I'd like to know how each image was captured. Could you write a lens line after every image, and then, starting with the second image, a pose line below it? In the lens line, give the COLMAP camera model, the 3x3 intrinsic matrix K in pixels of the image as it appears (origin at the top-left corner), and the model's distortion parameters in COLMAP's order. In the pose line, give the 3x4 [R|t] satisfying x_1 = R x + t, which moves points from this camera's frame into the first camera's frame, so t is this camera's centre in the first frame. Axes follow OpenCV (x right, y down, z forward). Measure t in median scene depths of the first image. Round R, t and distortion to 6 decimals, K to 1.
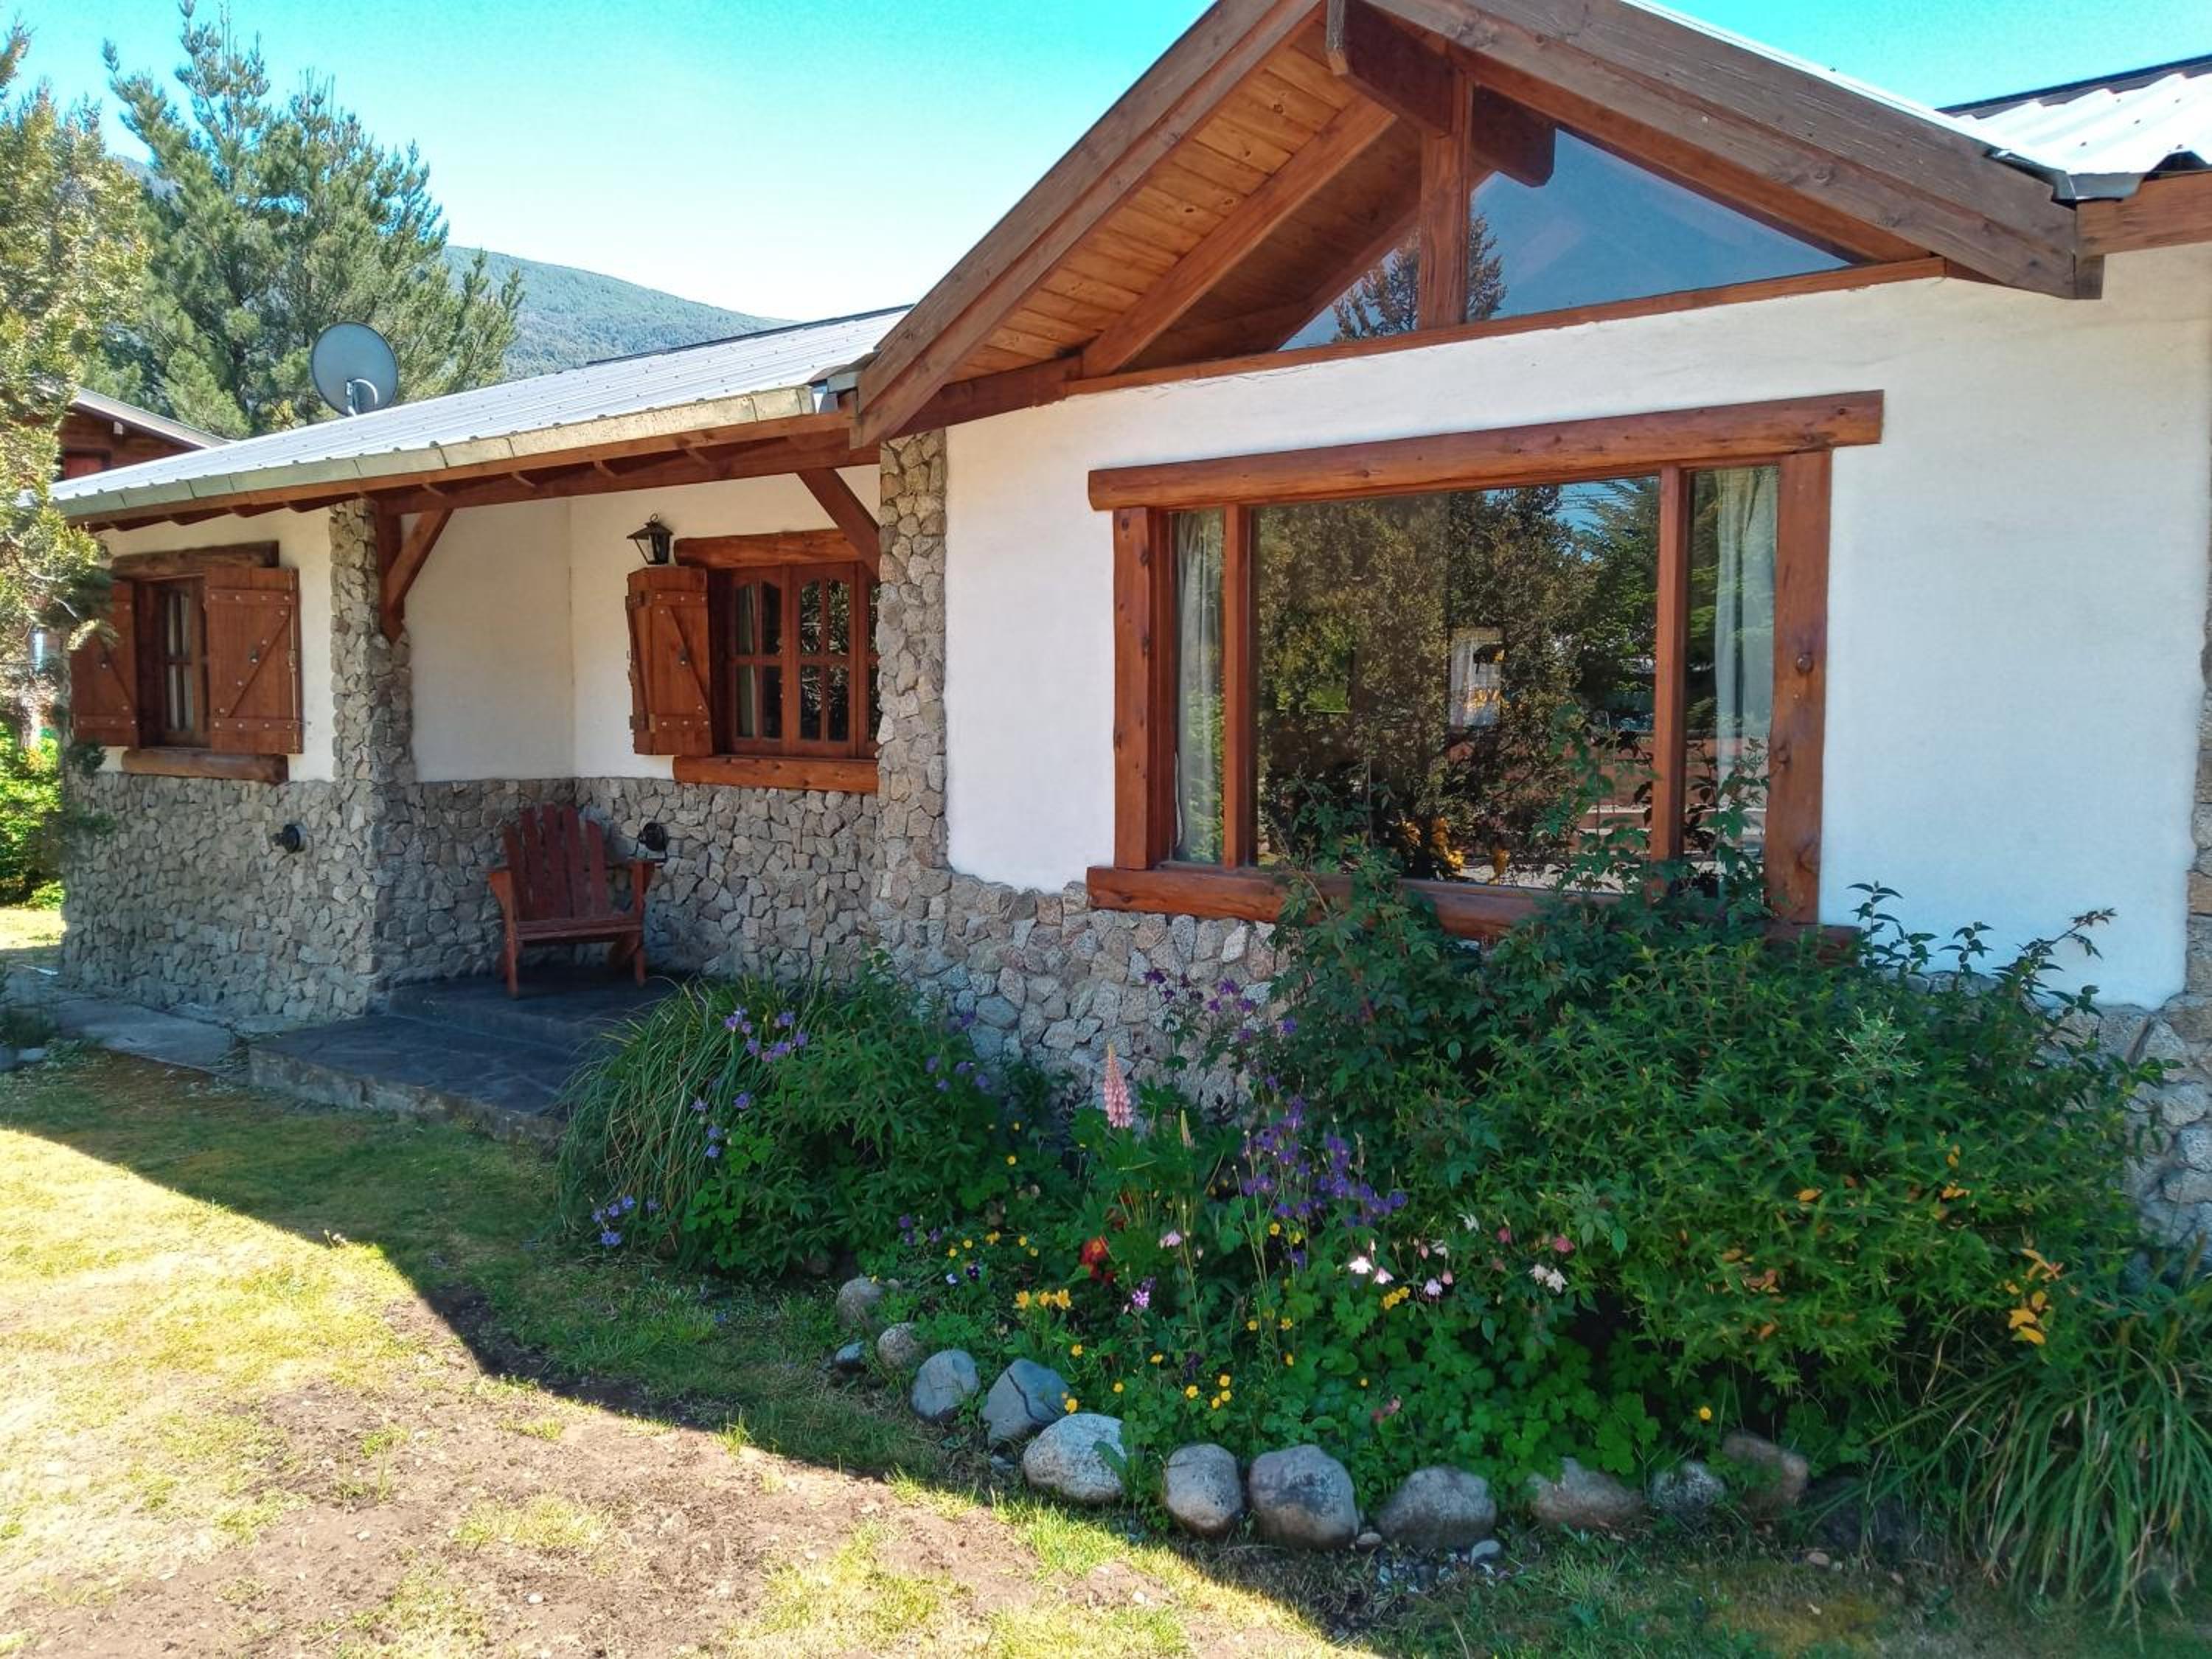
lens RADIAL K [[1708.6, 0, 1123.7], [0, 1708.6, 800.0], [0, 0, 1]] dist [0.125011, -0.153901]
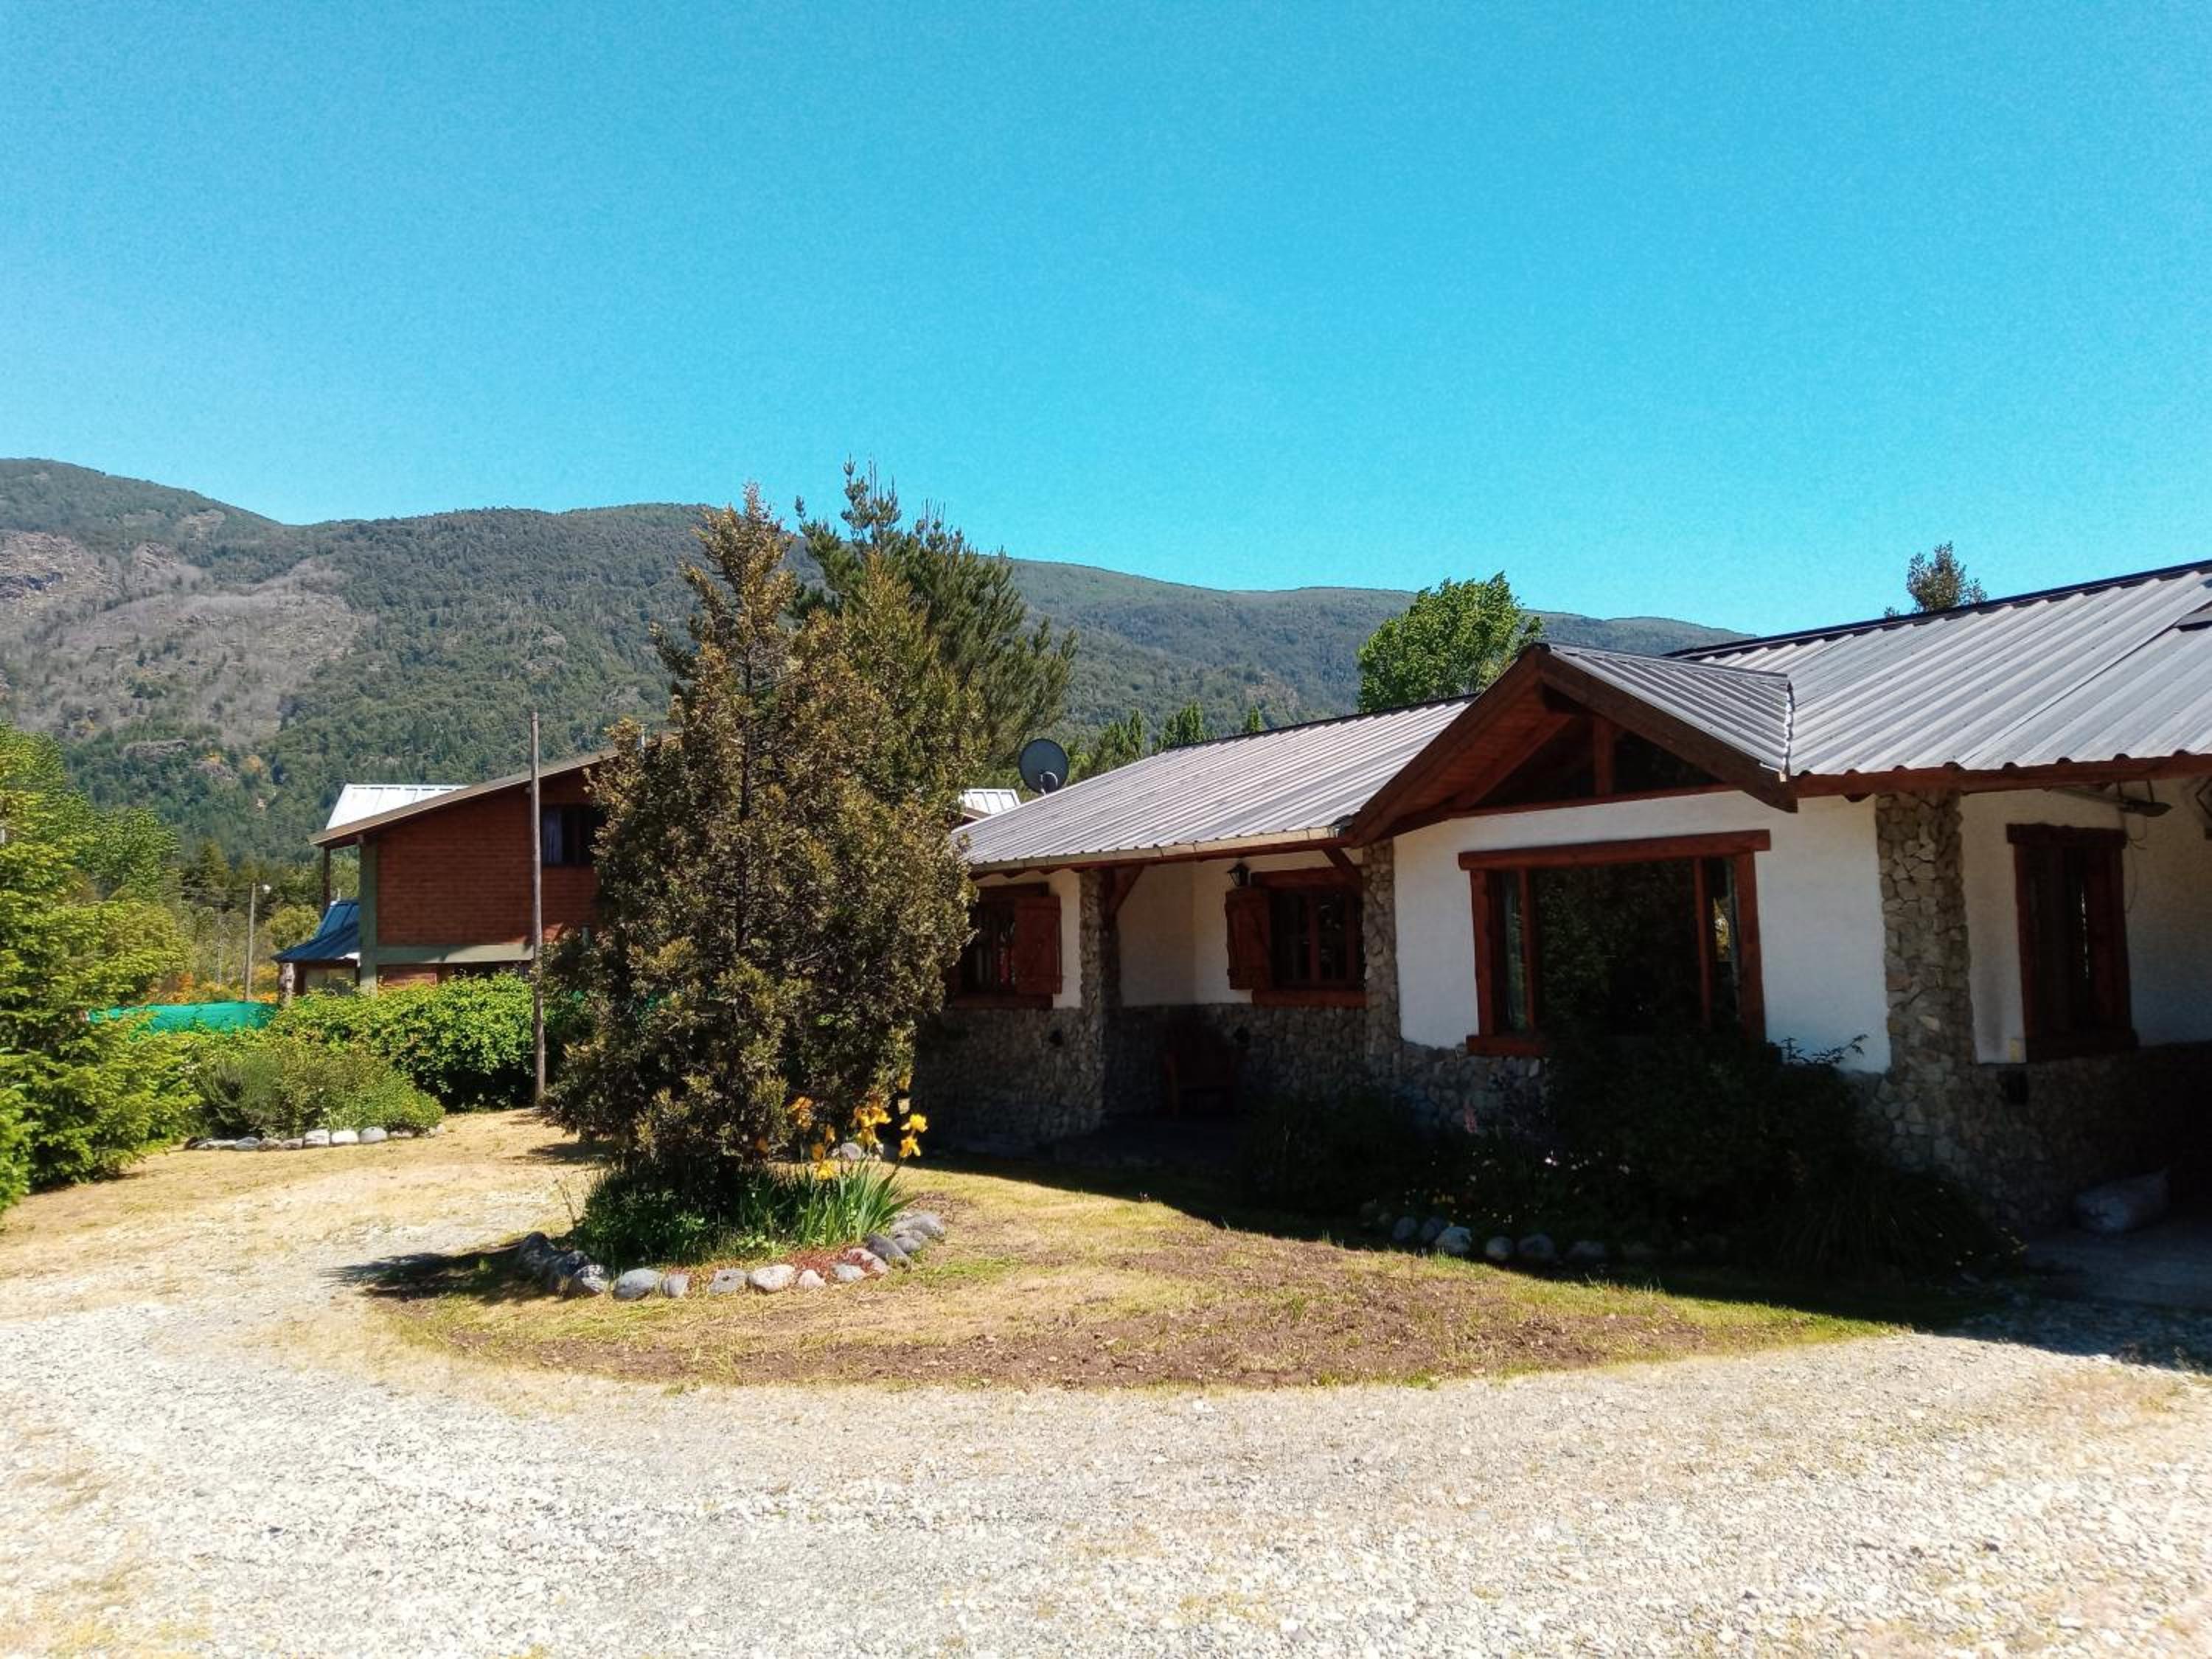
lens RADIAL K [[1672.5, 0, 1106.0], [0, 1672.5, 829.5], [0, 0, 1]] dist [0.100044, -0.163255]
pose [[0.958820, -0.048850, -0.279781, 0.104197], [0.013327, 0.991751, -0.127487, 0.032361], [0.283700, 0.118509, 0.951562, -0.817387]]
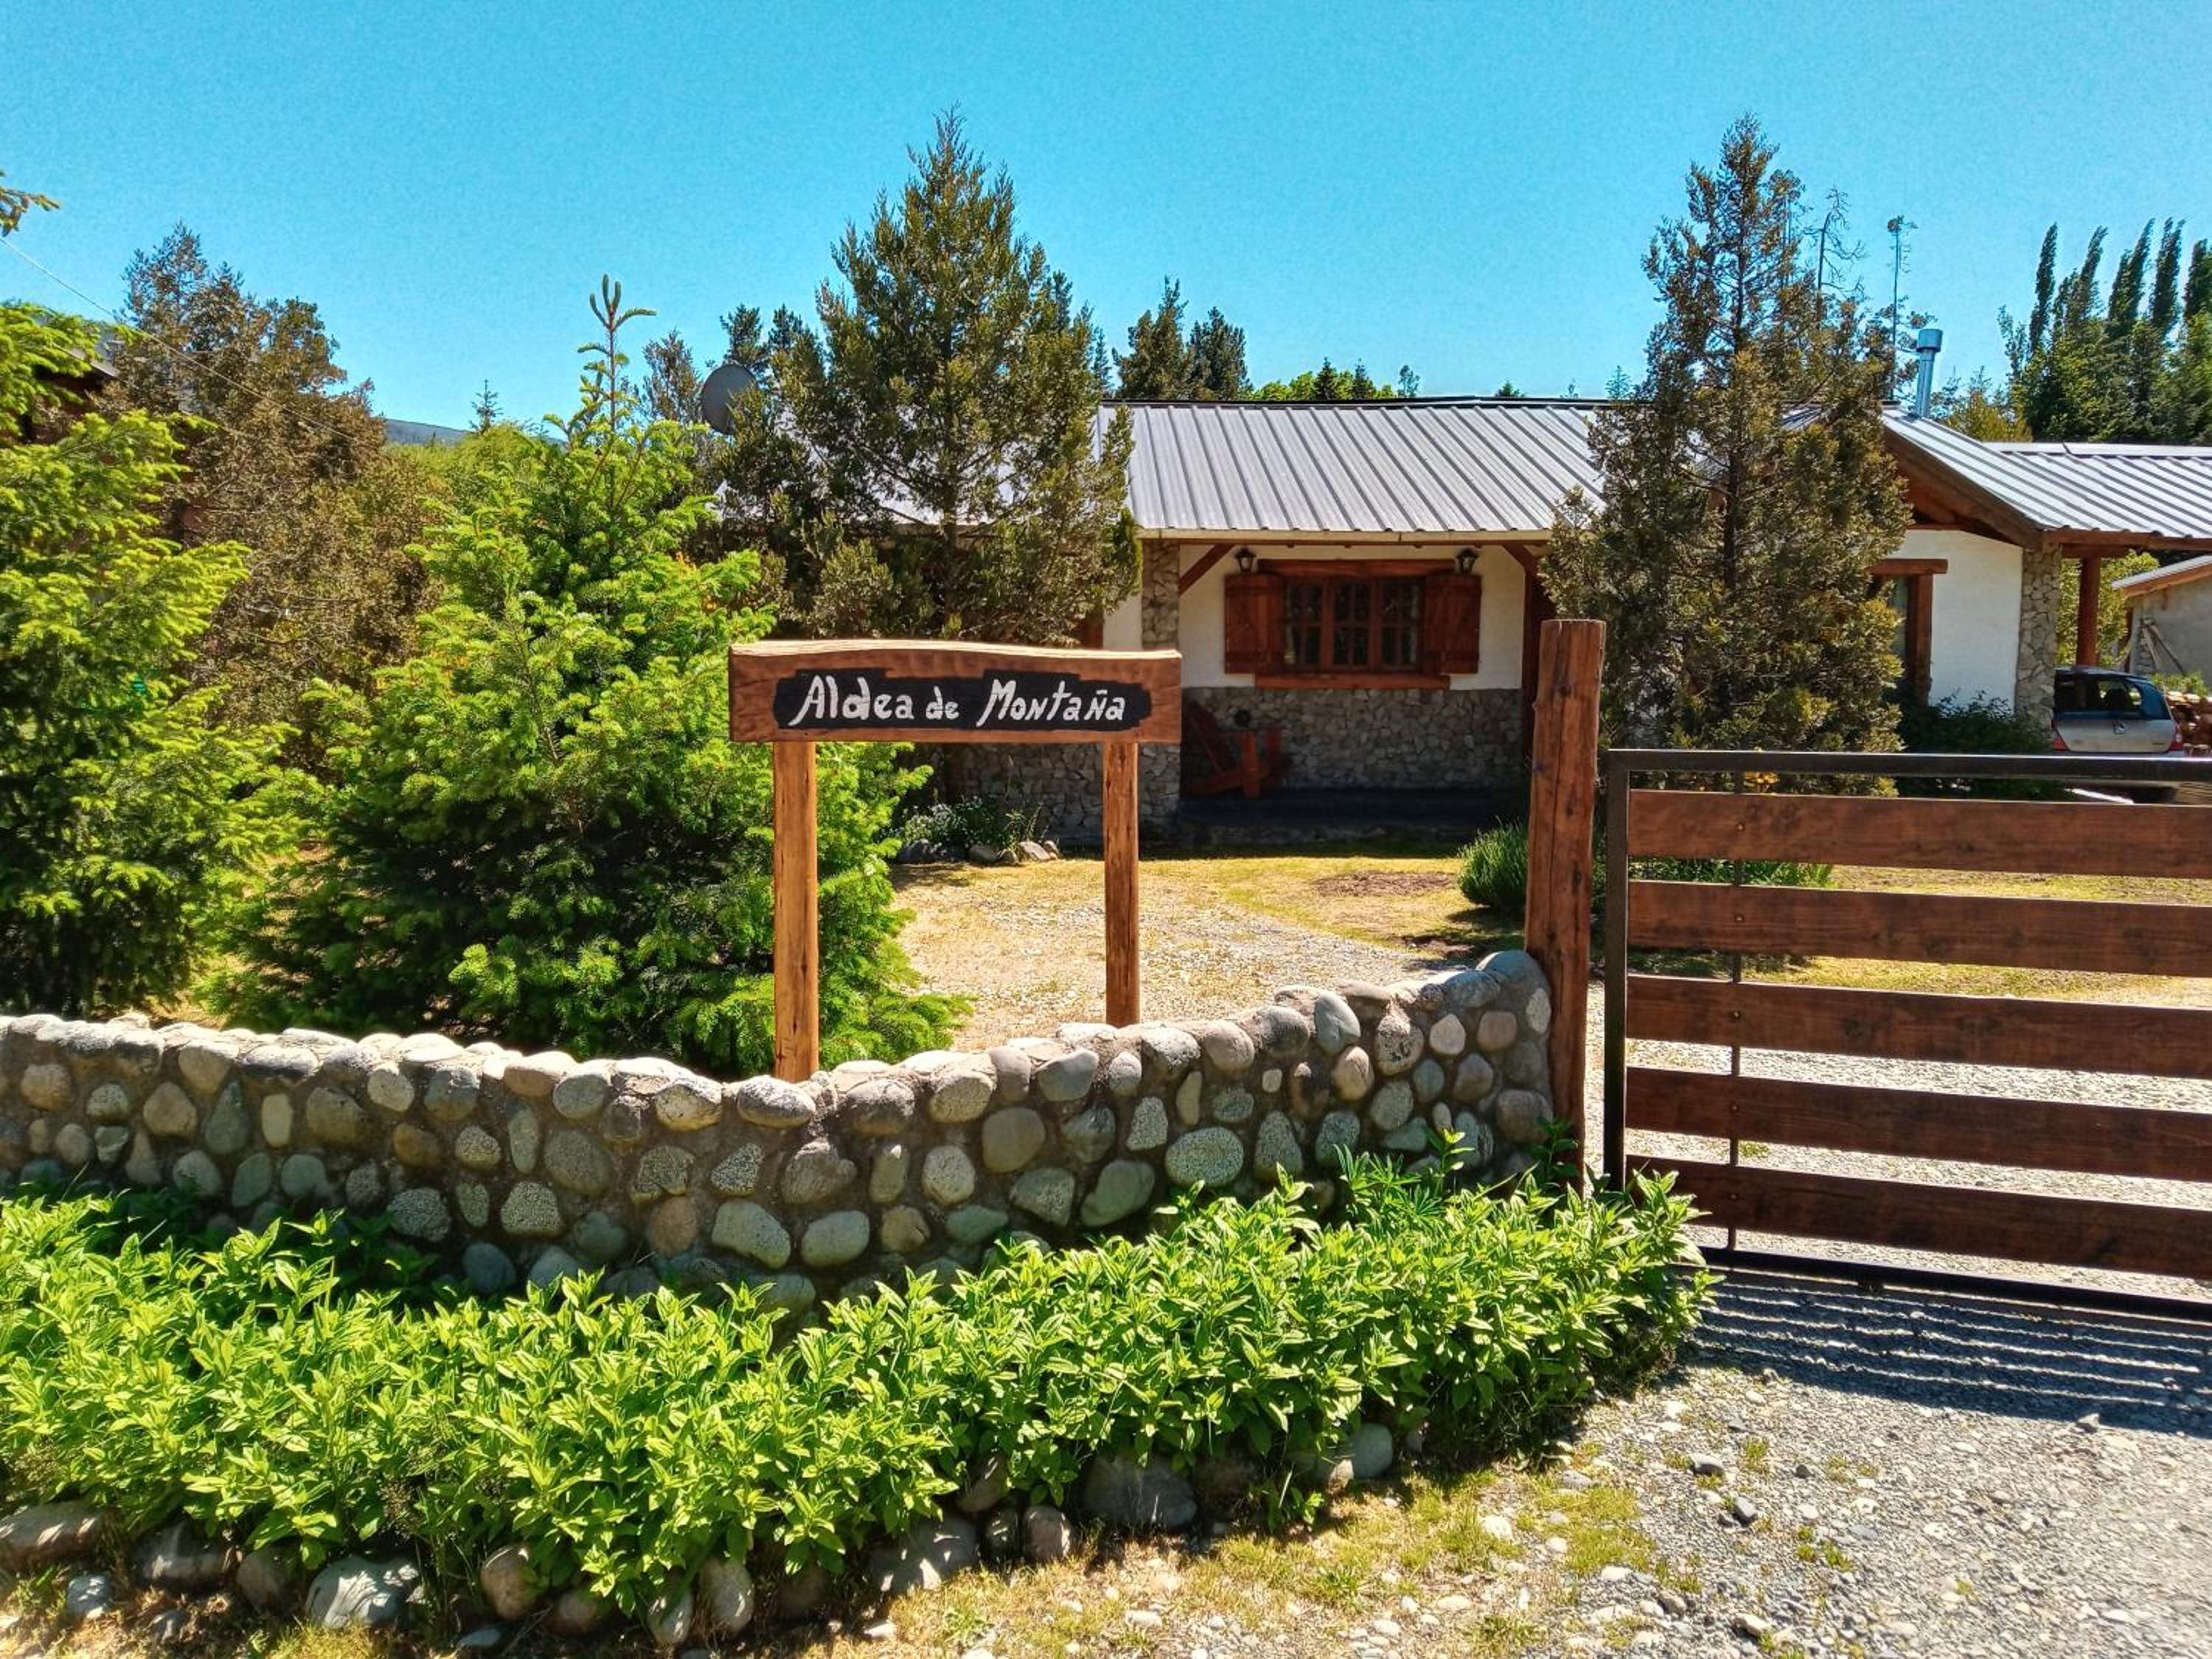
lens RADIAL K [[1708.6, 0, 1123.7], [0, 1708.6, 800.0], [0, 0, 1]] dist [0.125011, -0.153901]
pose [[0.786082, -0.054681, 0.615699, -1.668941], [0.033424, 0.998382, 0.045995, 0.023163], [-0.617218, -0.015577, 0.786638, -0.429689]]
